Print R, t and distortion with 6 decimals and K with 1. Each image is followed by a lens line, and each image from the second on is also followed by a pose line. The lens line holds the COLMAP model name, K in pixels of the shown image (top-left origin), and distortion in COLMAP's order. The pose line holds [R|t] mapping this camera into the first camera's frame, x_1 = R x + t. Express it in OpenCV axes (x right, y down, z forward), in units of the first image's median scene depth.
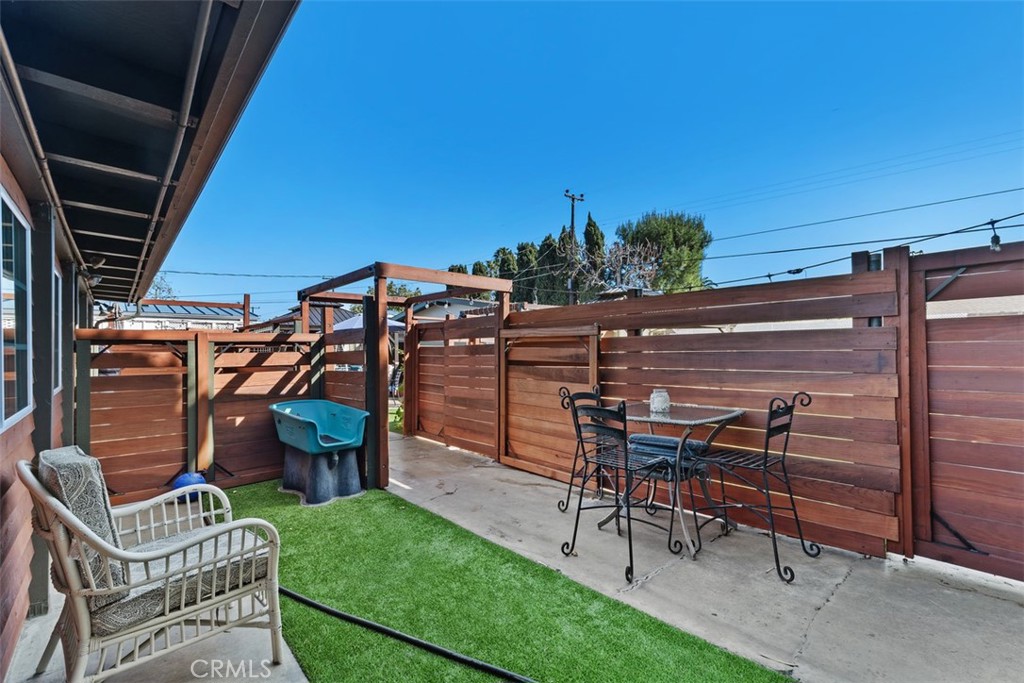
lens RADIAL K [[469.3, 0, 512.9], [0, 469.3, 344.0], [0, 0, 1]] dist [0.000229, 0.000028]
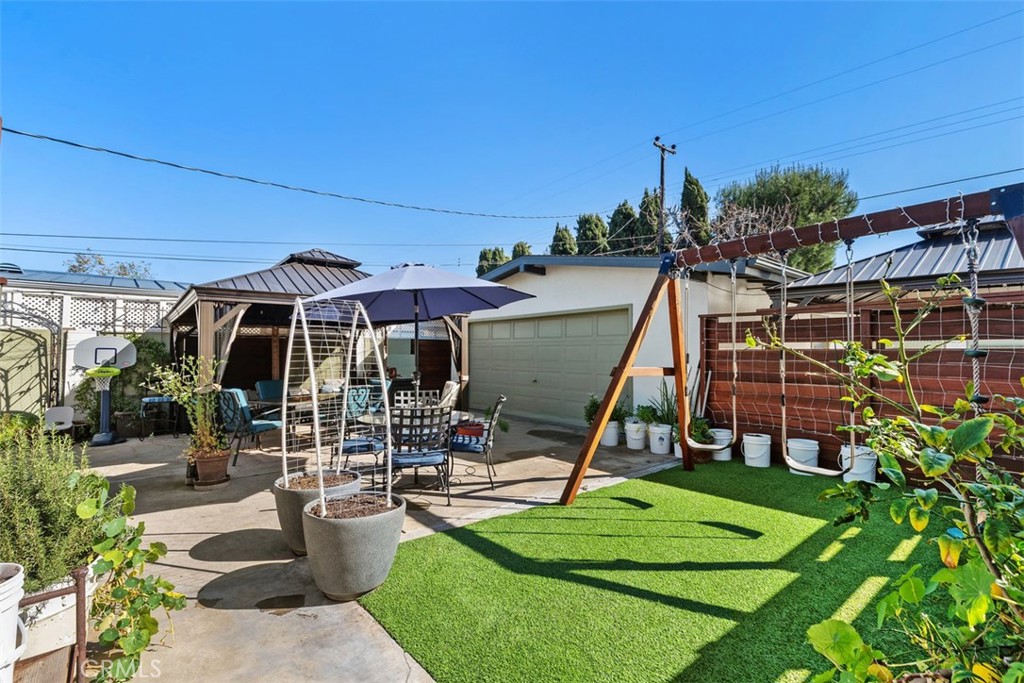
lens RADIAL K [[469.3, 0, 511.7], [0, 469.3, 345.8], [0, 0, 1]] dist [0.000229, 0.000028]
pose [[0.999943, 0.006860, -0.008157, -0.100376], [-0.006920, 0.999949, -0.007402, 0.005519], [0.008106, 0.007458, 0.999939, 0.260077]]
